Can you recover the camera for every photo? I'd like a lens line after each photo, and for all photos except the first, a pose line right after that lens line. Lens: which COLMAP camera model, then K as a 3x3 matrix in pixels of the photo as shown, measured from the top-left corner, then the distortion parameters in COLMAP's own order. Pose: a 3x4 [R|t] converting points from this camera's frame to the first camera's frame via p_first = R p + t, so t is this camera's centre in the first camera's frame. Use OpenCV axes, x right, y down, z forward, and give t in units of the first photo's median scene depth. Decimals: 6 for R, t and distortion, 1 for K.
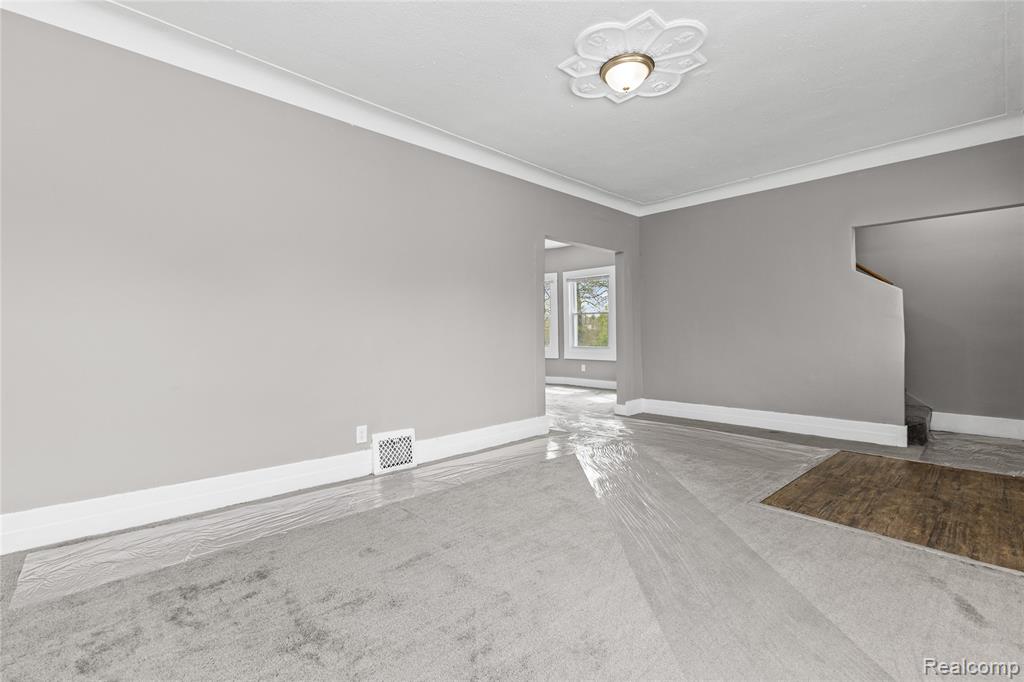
lens RADIAL K [[451.4, 0, 514.5], [0, 451.4, 322.0], [0, 0, 1]] dist [0.017186, -0.001335]
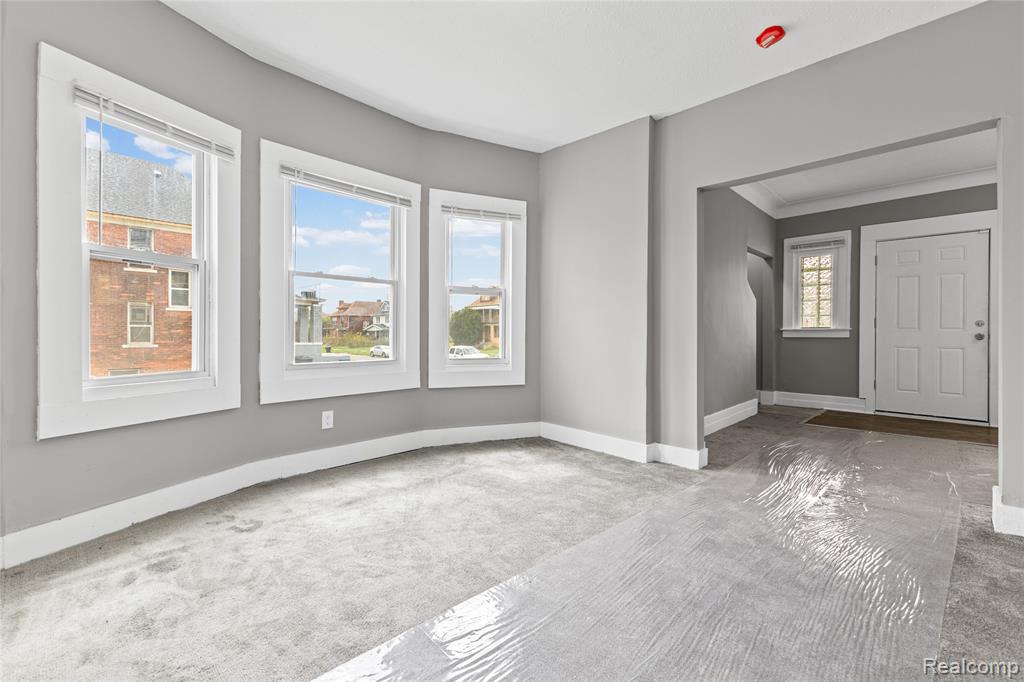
lens RADIAL K [[451.4, 0, 512.5], [0, 451.4, 331.8], [0, 0, 1]] dist [0.017186, -0.001335]
pose [[-0.041289, 0.010702, 0.999090, -0.555551], [-0.023953, 0.999645, -0.011698, 0.069967], [-0.998860, -0.024414, -0.041018, 2.059554]]
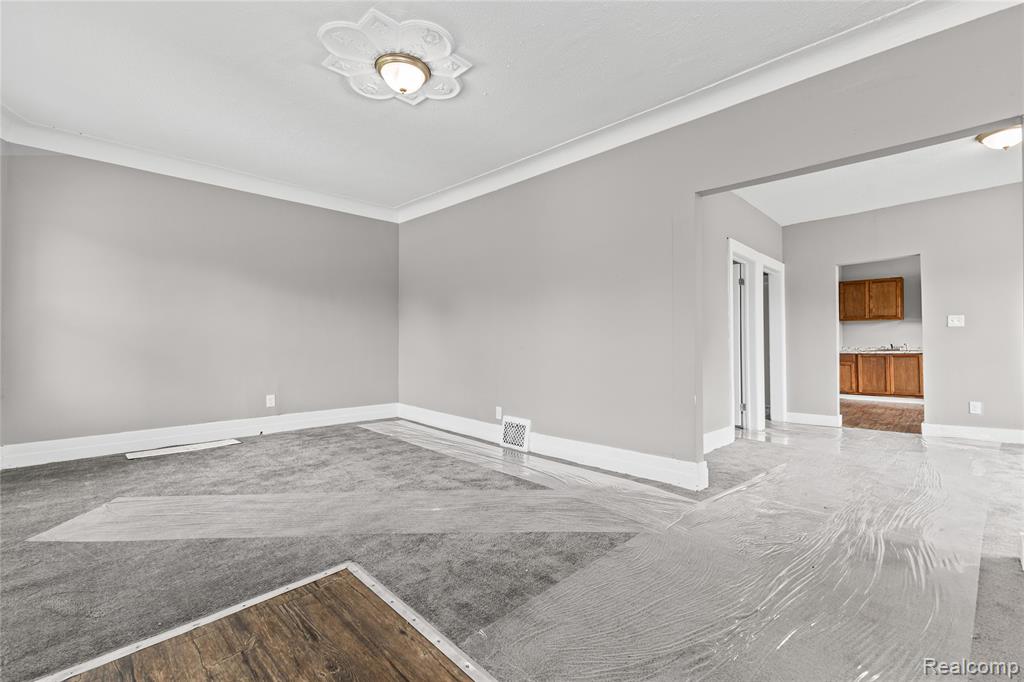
lens RADIAL K [[451.4, 0, 515.5], [0, 451.4, 337.4], [0, 0, 1]] dist [0.017186, -0.001335]
pose [[0.022765, -0.004853, -0.999729, 0.969286], [0.024272, 0.999696, -0.004300, 0.022980], [0.999446, -0.024167, 0.022876, 0.954158]]
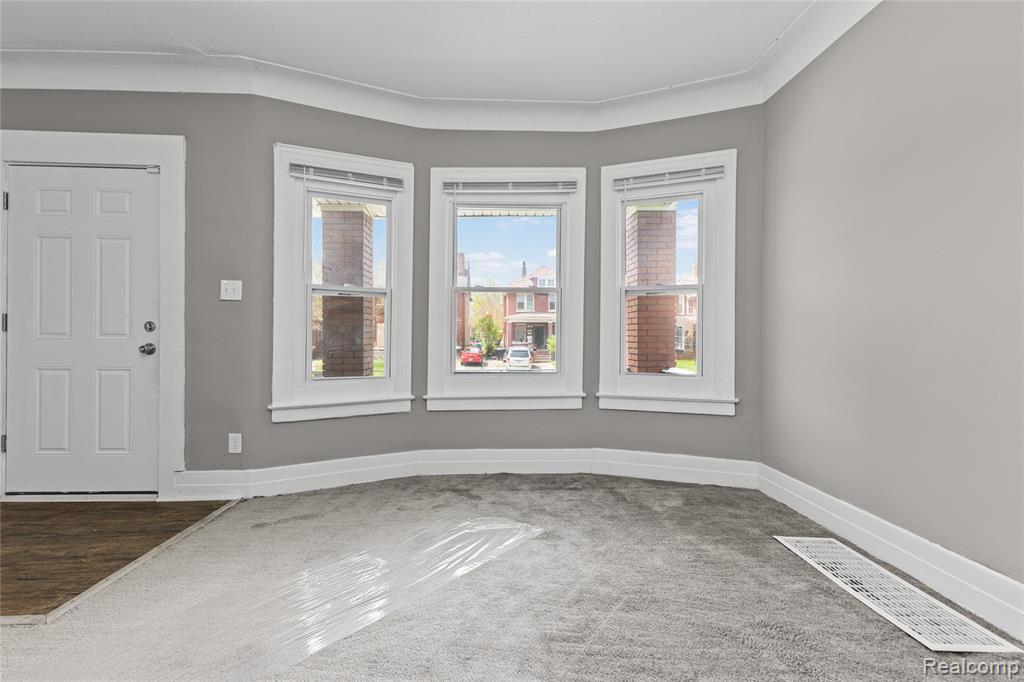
lens RADIAL K [[451.4, 0, 511.0], [0, 451.4, 336.7], [0, 0, 1]] dist [0.017186, -0.001335]
pose [[-0.750161, 0.006335, 0.661224, -0.250106], [-0.012854, 0.999625, -0.024160, 0.025418], [-0.661130, -0.026624, -0.749799, 0.796402]]
